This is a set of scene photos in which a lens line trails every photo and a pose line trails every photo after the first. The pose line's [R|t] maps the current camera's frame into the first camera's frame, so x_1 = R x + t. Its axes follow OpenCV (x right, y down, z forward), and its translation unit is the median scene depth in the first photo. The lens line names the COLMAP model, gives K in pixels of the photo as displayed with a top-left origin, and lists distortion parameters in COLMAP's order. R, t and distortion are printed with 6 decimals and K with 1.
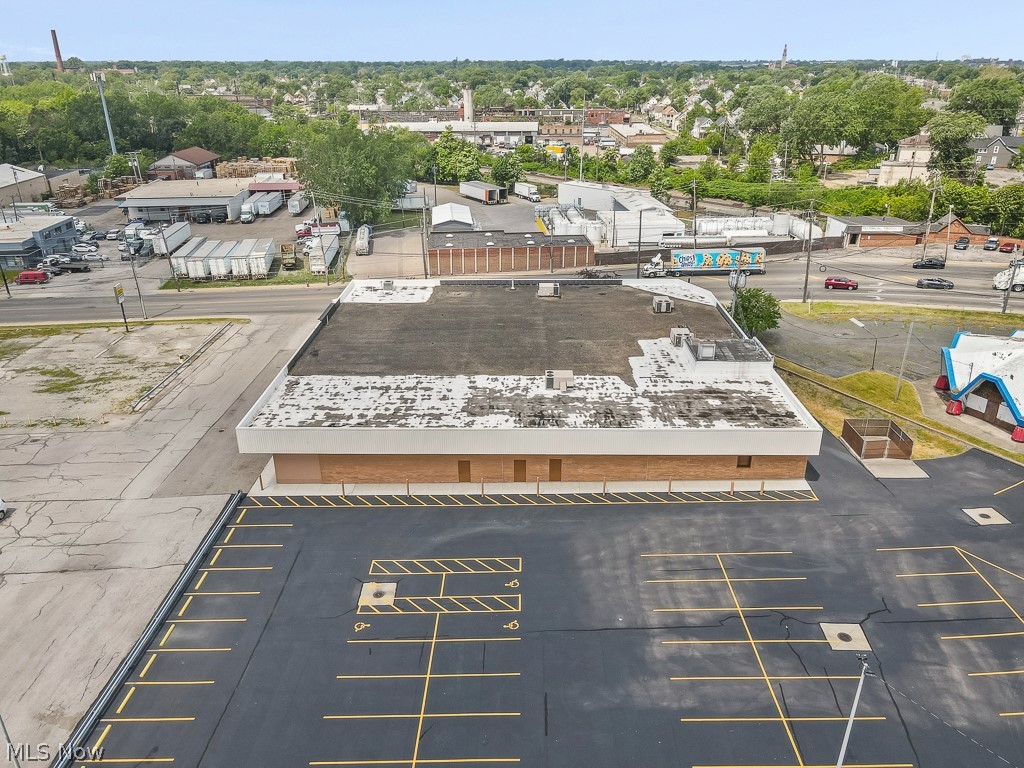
lens RADIAL K [[759.0, 0, 509.7], [0, 759.0, 383.0], [0, 0, 1]] dist [0.001850, 0.025341]
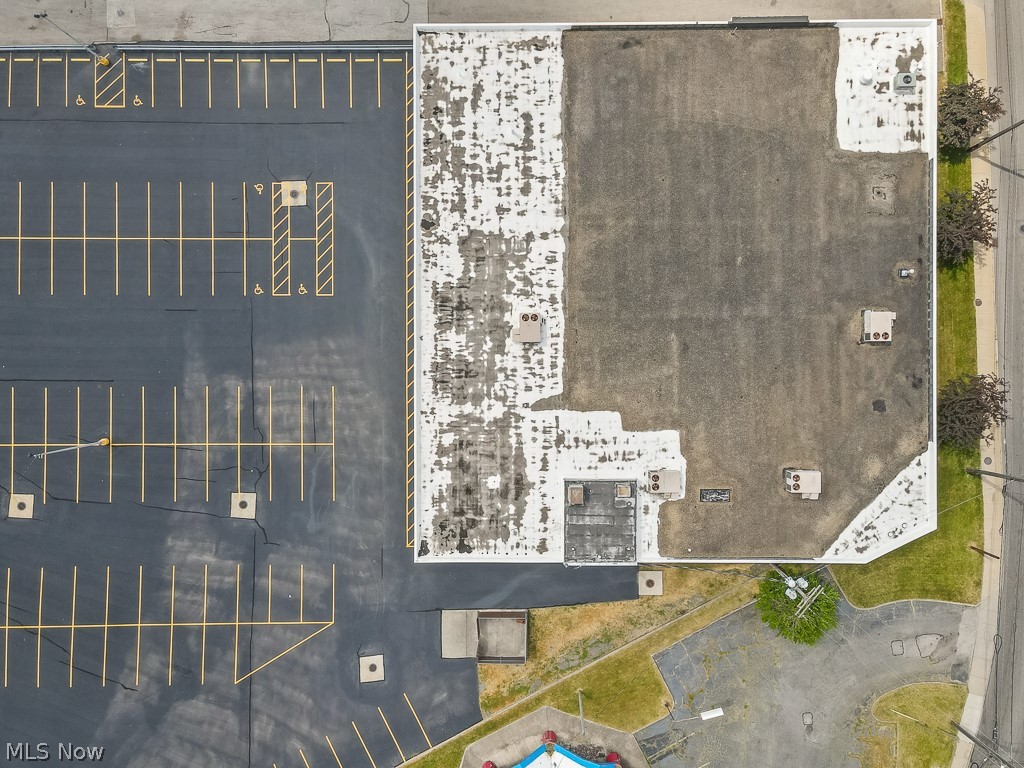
lens RADIAL K [[744.0, 0, 510.1], [0, 744.0, 363.3], [0, 0, 1]] dist [-0.004104, 0.044437]
pose [[0.019202, 0.999802, 0.005132, 0.104529], [-0.381387, 0.002580, 0.924412, -0.852108], [0.924216, -0.019708, 0.381361, 0.624766]]
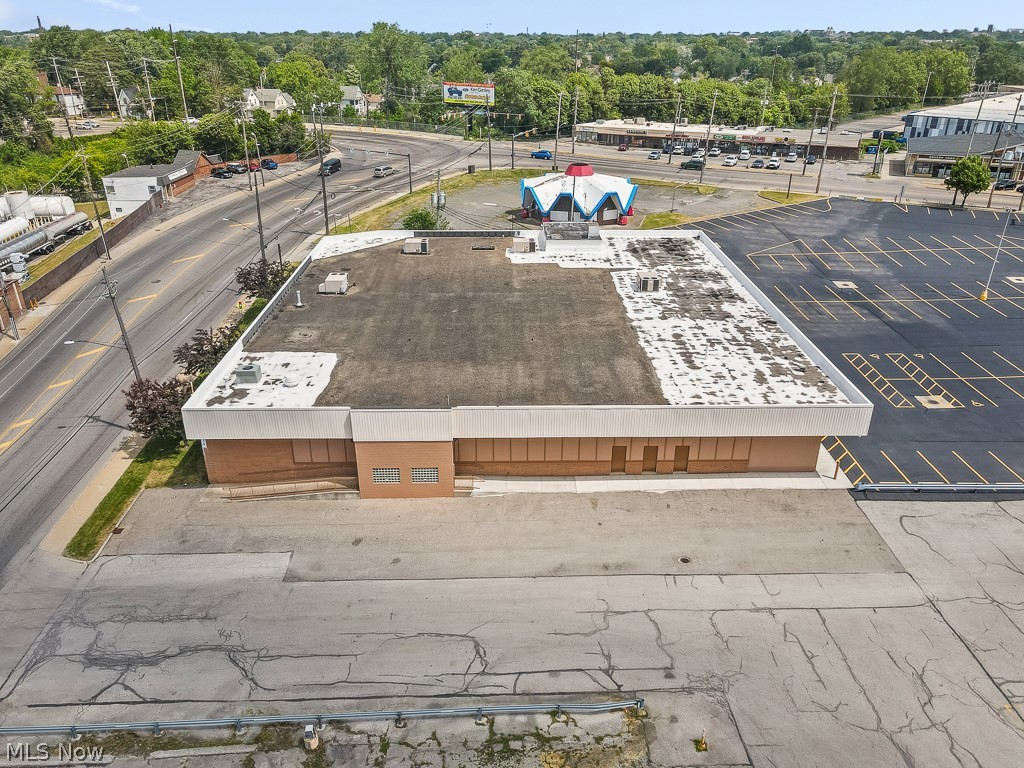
lens RADIAL K [[759.0, 0, 509.7], [0, 759.0, 383.0], [0, 0, 1]] dist [0.001850, 0.025341]
pose [[-0.030186, -0.421644, 0.906259, -0.944884], [0.388830, 0.830304, 0.399257, -0.383377], [-0.920815, 0.364433, 0.138884, 1.084039]]
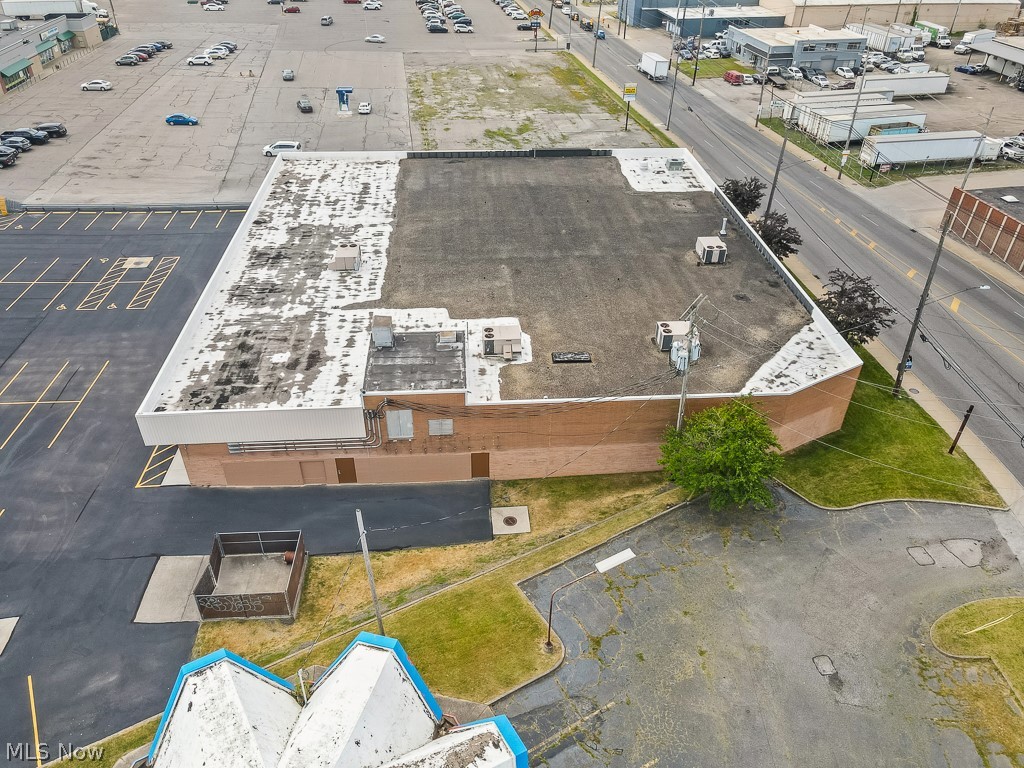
lens RADIAL K [[748.8, 0, 508.9], [0, 748.8, 384.1], [0, 0, 1]] dist [0.001241, 0.035820]
pose [[0.088651, 0.581181, -0.808931, 0.873093], [-0.400393, 0.764419, 0.505321, -0.406439], [0.912045, 0.279093, 0.300468, 0.951972]]
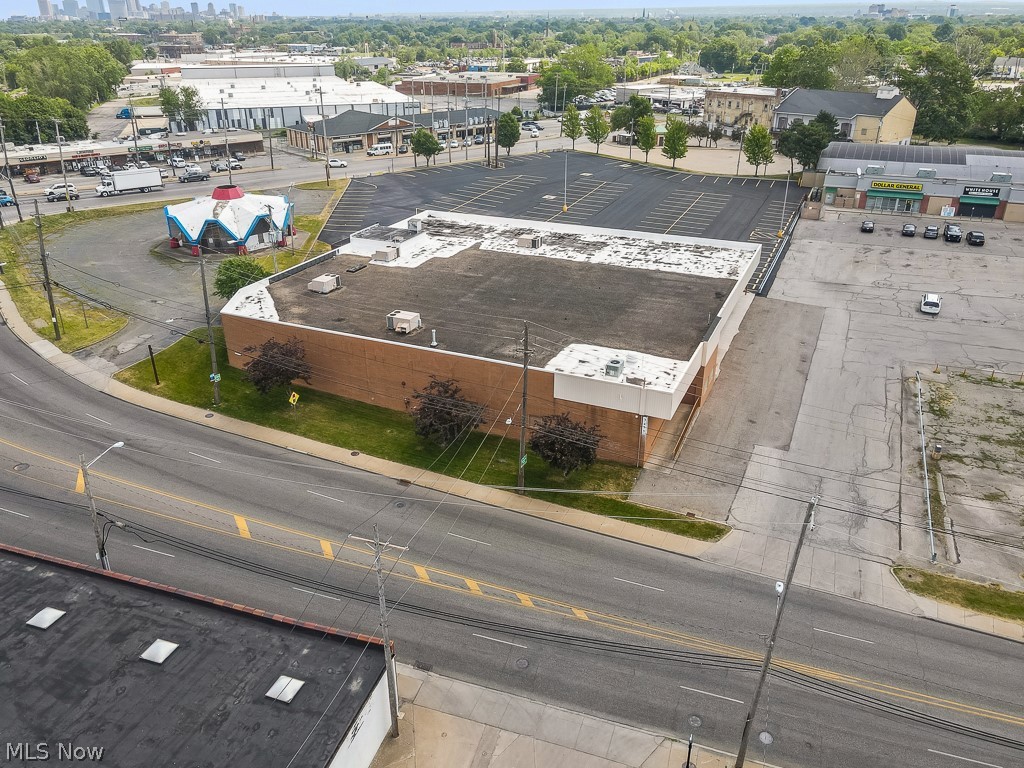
lens RADIAL K [[781.5, 0, 512.0], [0, 781.5, 384.0], [0, 0, 1]] dist [-0.003568, 0.048415]
pose [[-0.918692, -0.159669, 0.361263, -0.448242], [0.163978, 0.677915, 0.716618, -0.835343], [-0.359327, 0.717591, -0.596613, 2.026568]]
